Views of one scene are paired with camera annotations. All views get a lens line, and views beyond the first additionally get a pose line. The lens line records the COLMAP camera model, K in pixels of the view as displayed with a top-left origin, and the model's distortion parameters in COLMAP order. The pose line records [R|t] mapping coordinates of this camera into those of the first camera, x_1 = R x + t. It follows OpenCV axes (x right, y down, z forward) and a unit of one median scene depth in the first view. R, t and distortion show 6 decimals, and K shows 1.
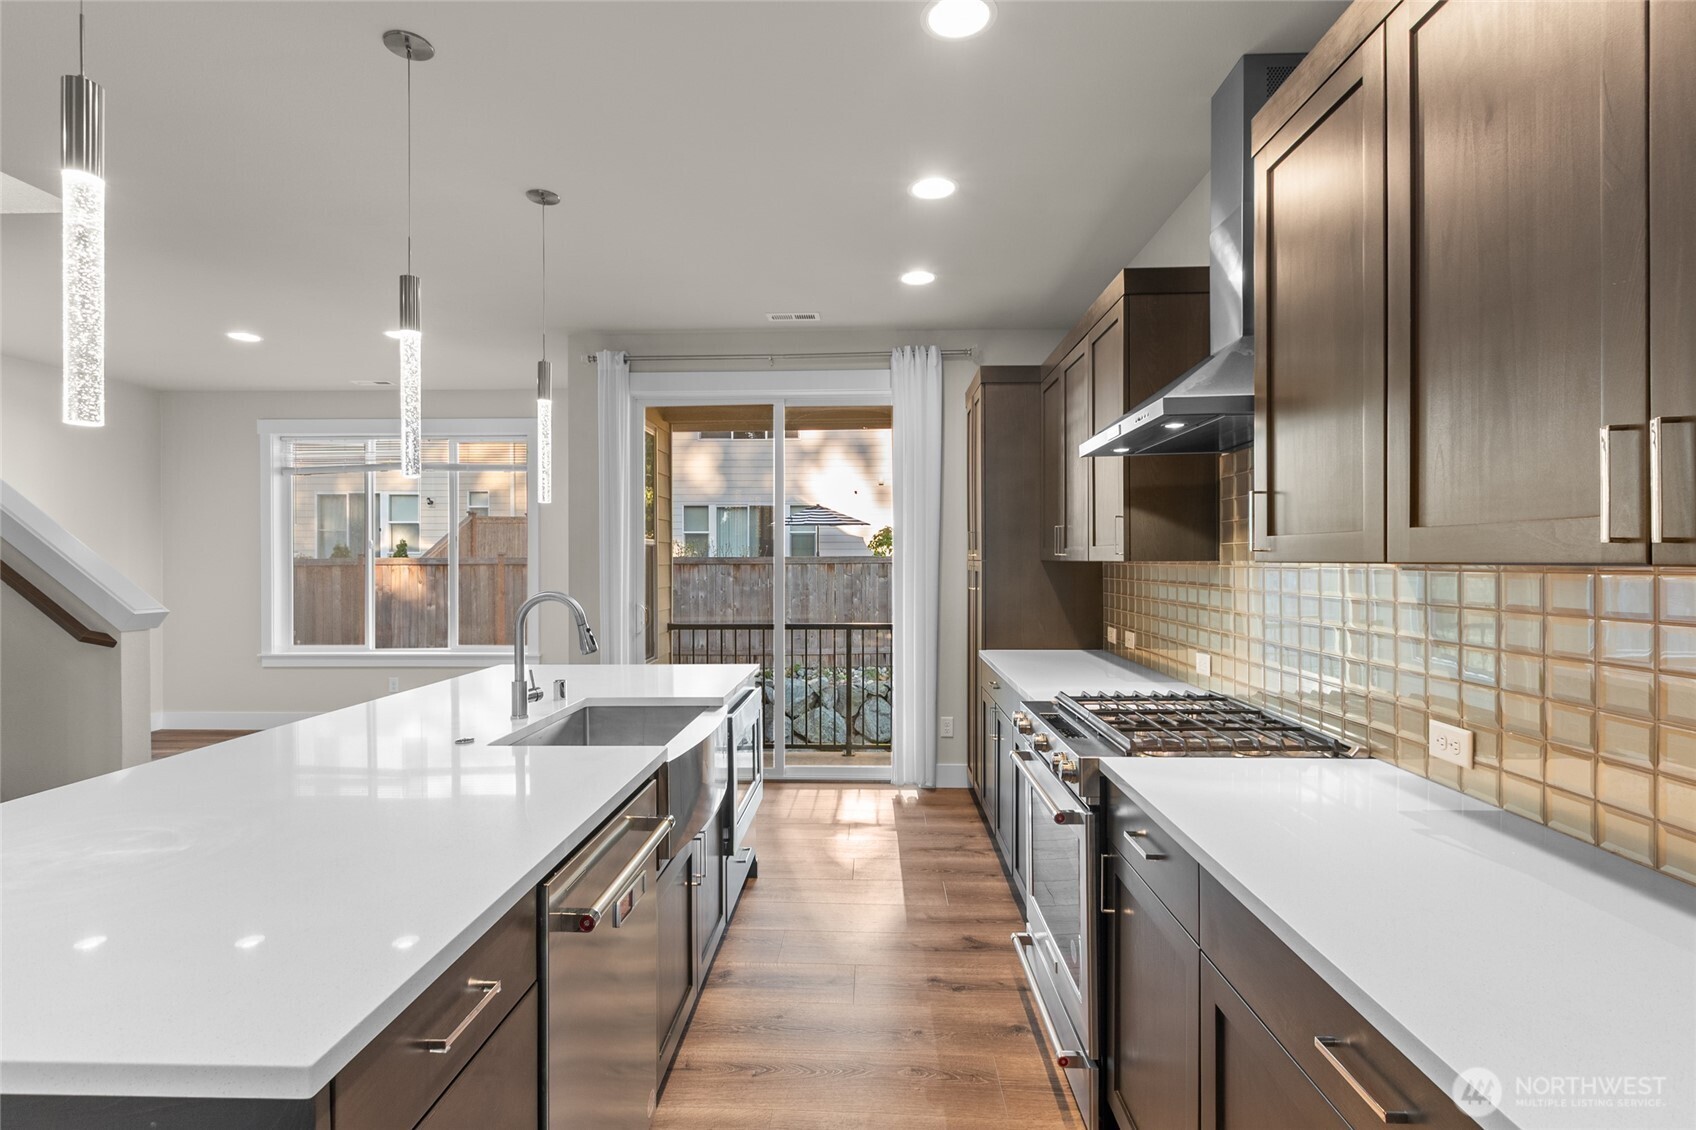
lens RADIAL K [[794.4, 0, 849.8], [0, 794.4, 561.8], [0, 0, 1]] dist [0.002072, -0.003178]
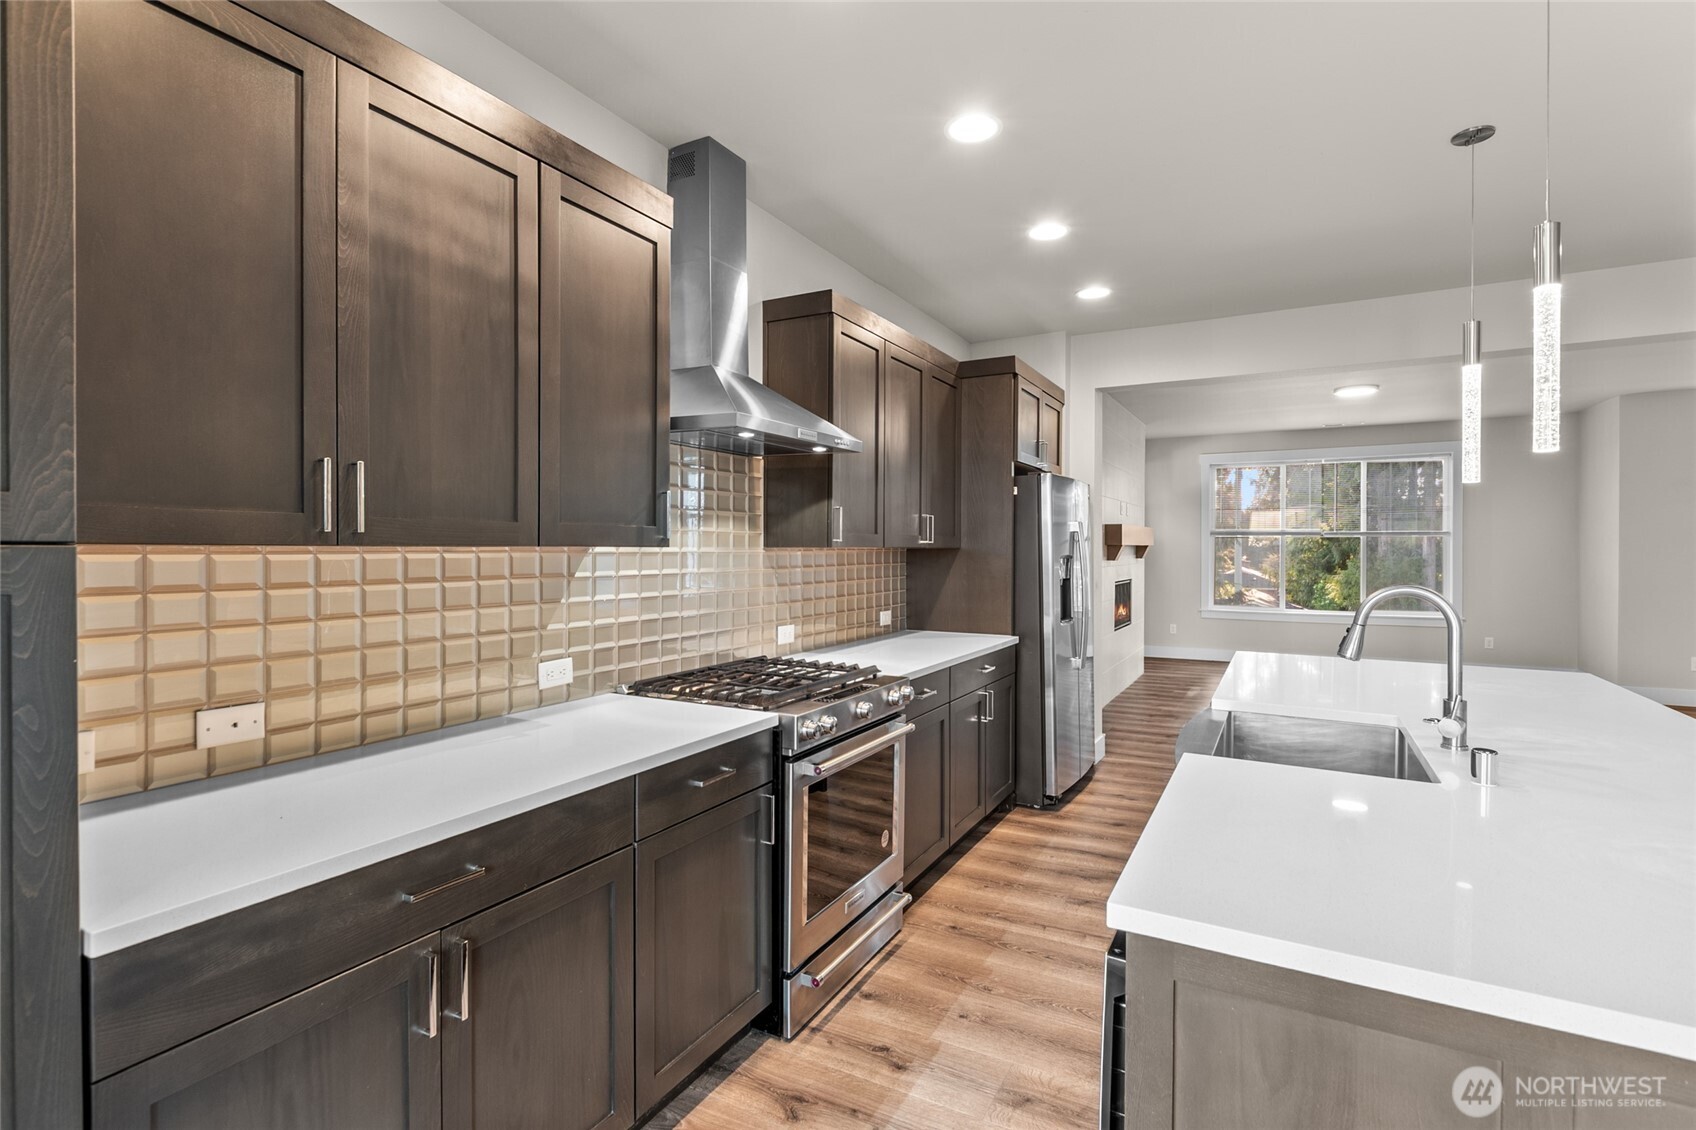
lens RADIAL K [[794.4, 0, 849.5], [0, 794.4, 557.8], [0, 0, 1]] dist [0.002072, -0.003178]
pose [[-0.889391, -0.005197, 0.457117, -0.174819], [0.000769, 0.999917, 0.012863, -0.000623], [-0.457146, 0.011792, -0.889314, 1.407619]]
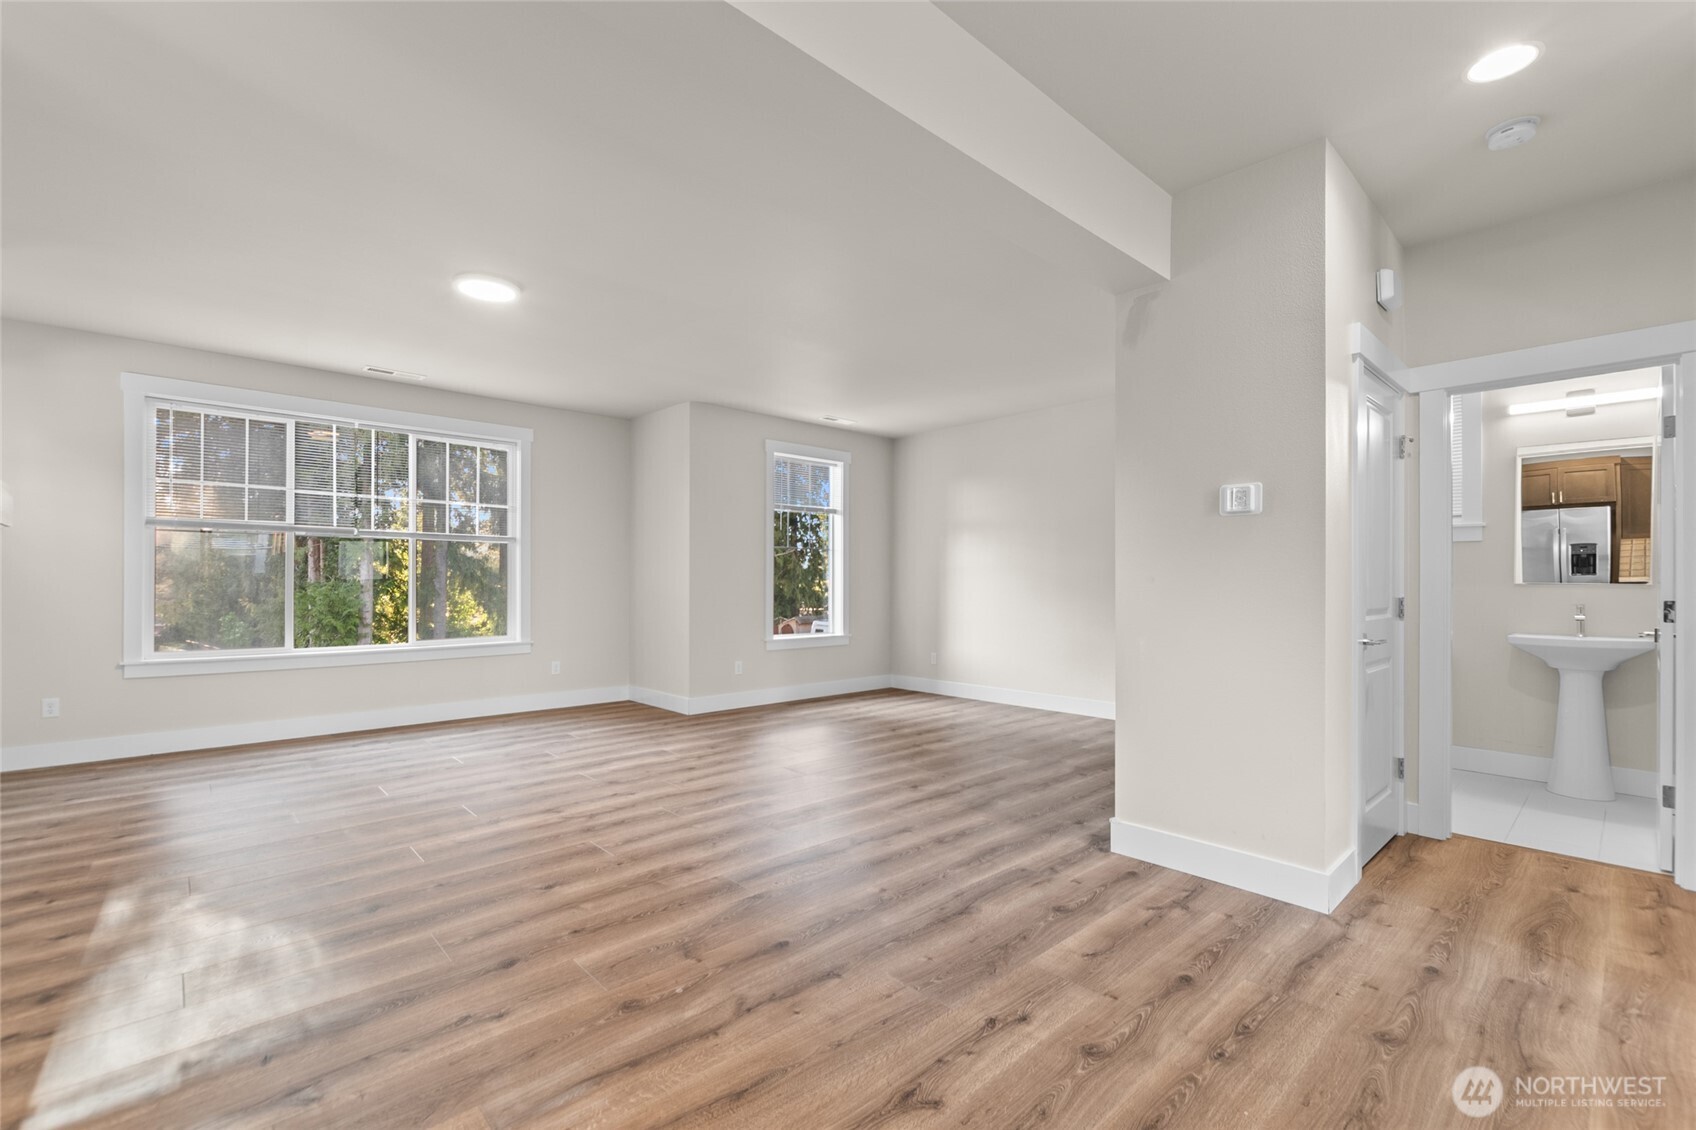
lens RADIAL K [[737.8, 0, 850.5], [0, 737.8, 586.0], [0, 0, 1]] dist [0.006606, -0.003046]
pose [[-0.712346, 0.002350, -0.701825, 0.022630], [-0.003956, 0.999965, 0.007364, 0.064570], [0.701818, 0.008023, -0.712311, 0.188518]]
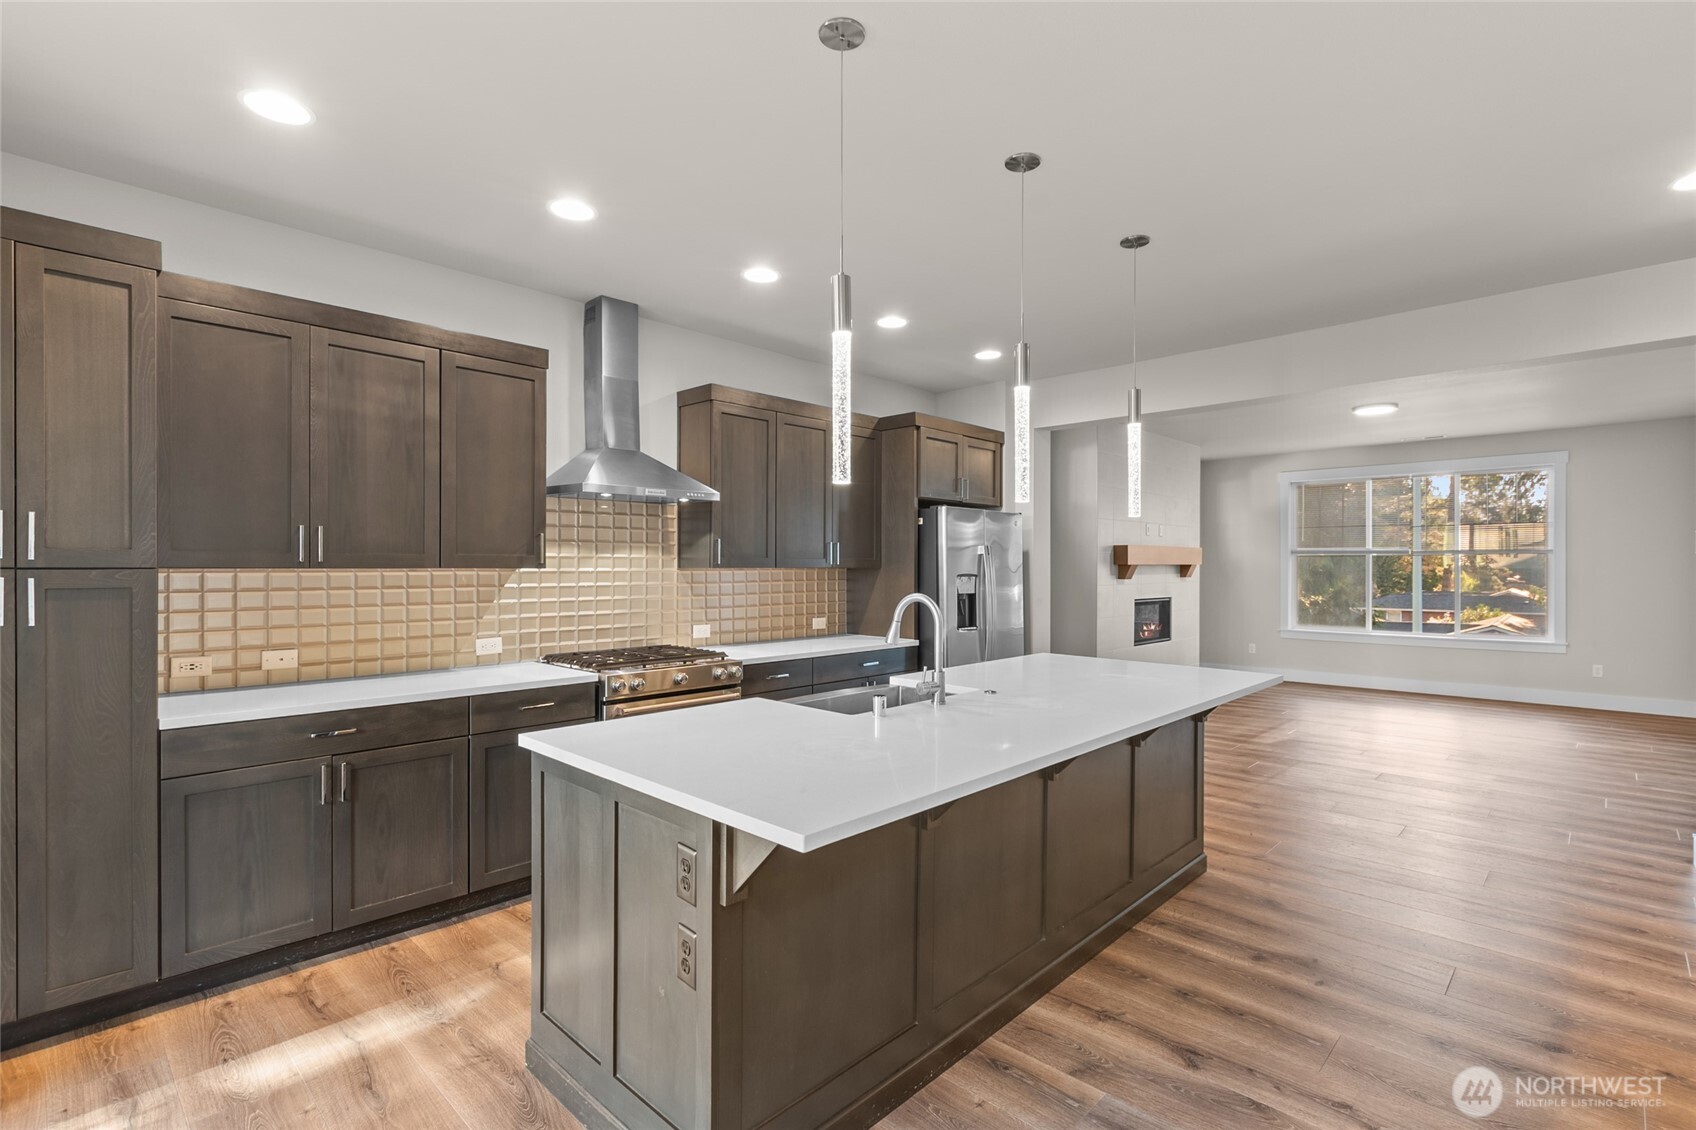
lens RADIAL K [[794.4, 0, 854.1], [0, 794.4, 568.5], [0, 0, 1]] dist [0.002072, -0.003178]
pose [[-0.744121, -0.001169, 0.668044, -0.788941], [0.001533, 0.999993, 0.003458, -0.003992], [-0.668043, 0.003597, -0.744114, 1.397937]]
